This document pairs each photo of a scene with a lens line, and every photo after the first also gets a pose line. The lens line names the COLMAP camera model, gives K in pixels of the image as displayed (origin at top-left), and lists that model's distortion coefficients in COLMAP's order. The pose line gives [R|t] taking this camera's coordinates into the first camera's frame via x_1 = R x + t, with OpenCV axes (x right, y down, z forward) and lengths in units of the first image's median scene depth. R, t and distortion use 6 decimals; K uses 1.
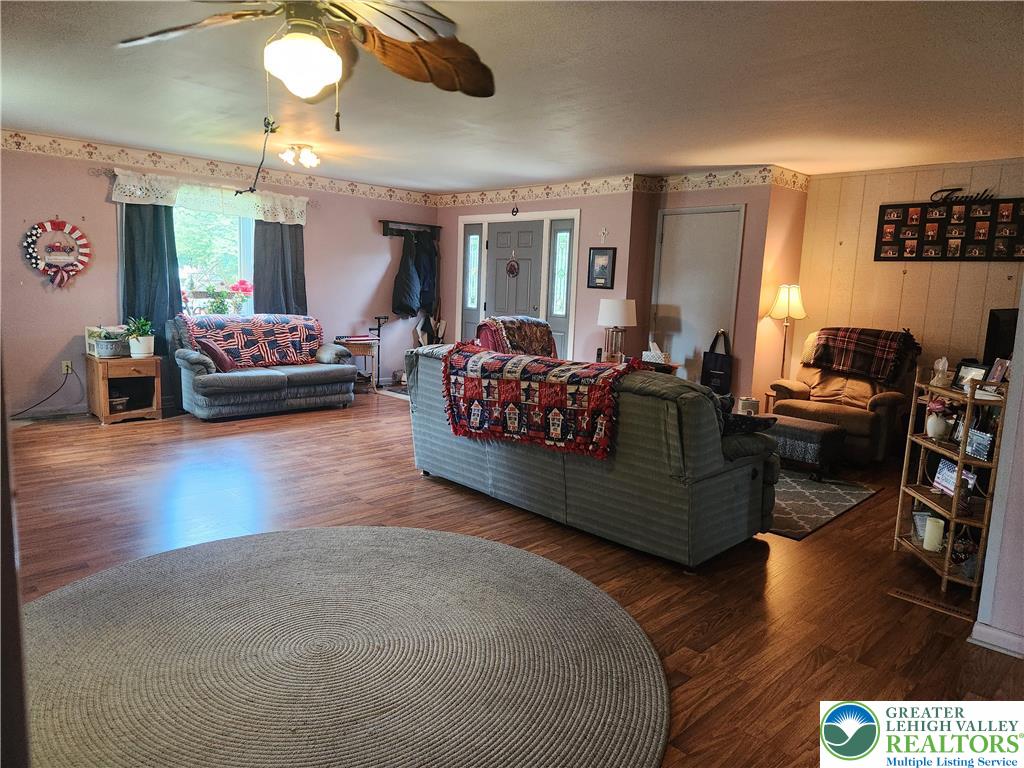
lens RADIAL K [[681.6, 0, 503.1], [0, 681.6, 382.8], [0, 0, 1]] dist [0.006137, -0.006436]
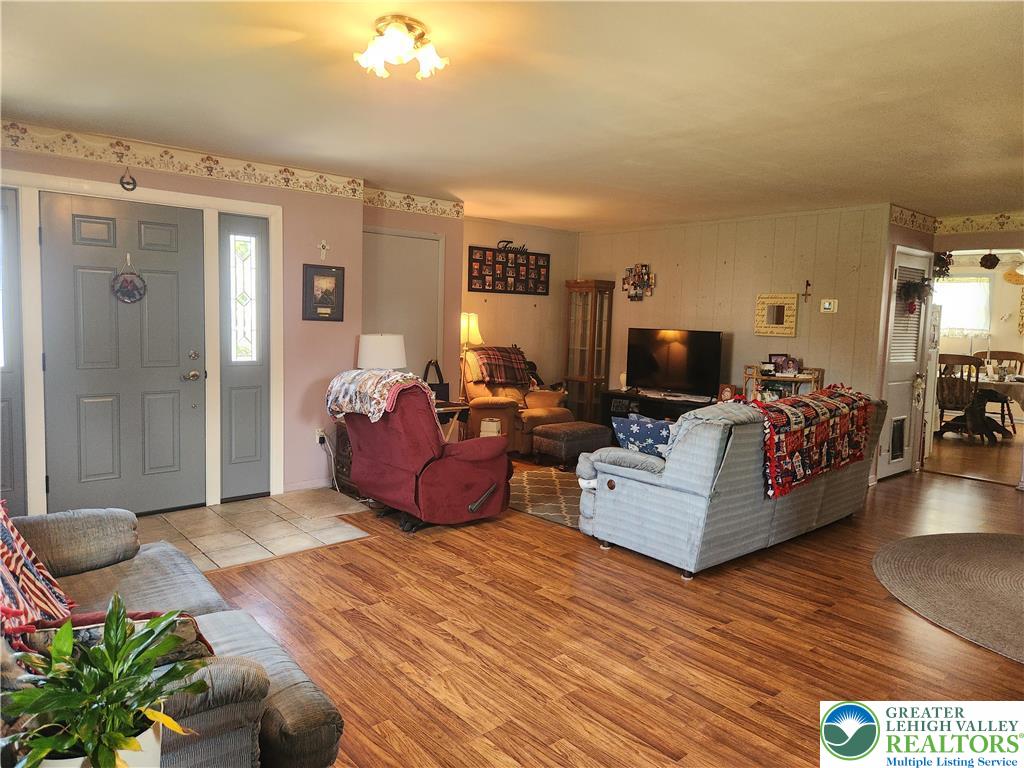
lens RADIAL K [[681.6, 0, 512.9], [0, 681.6, 378.7], [0, 0, 1]] dist [0.006137, -0.006436]
pose [[0.059967, -0.123118, 0.990579, -0.678087], [0.117513, 0.986334, 0.115477, -0.159006], [-0.991259, 0.109481, 0.073616, 0.867125]]
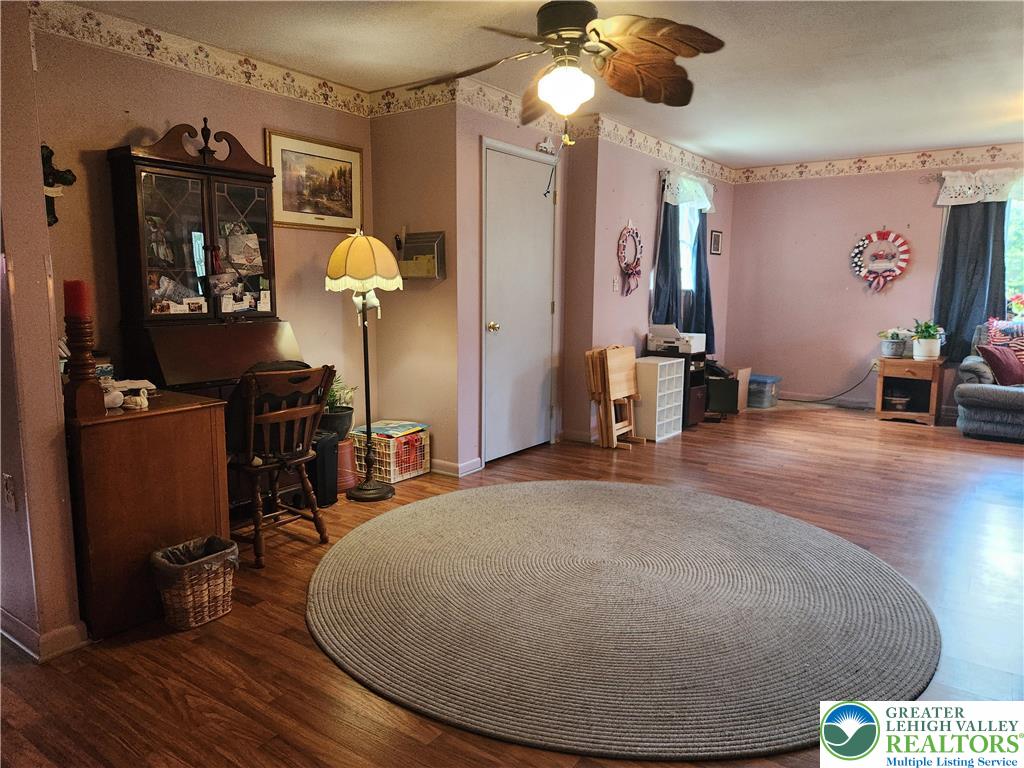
lens RADIAL K [[681.6, 0, 500.9], [0, 681.6, 384.9], [0, 0, 1]] dist [0.006137, -0.006436]
pose [[0.167321, 0.110279, -0.979715, 0.351694], [-0.139669, 0.986354, 0.087173, -0.002492], [0.975959, 0.122250, 0.180440, 0.230690]]
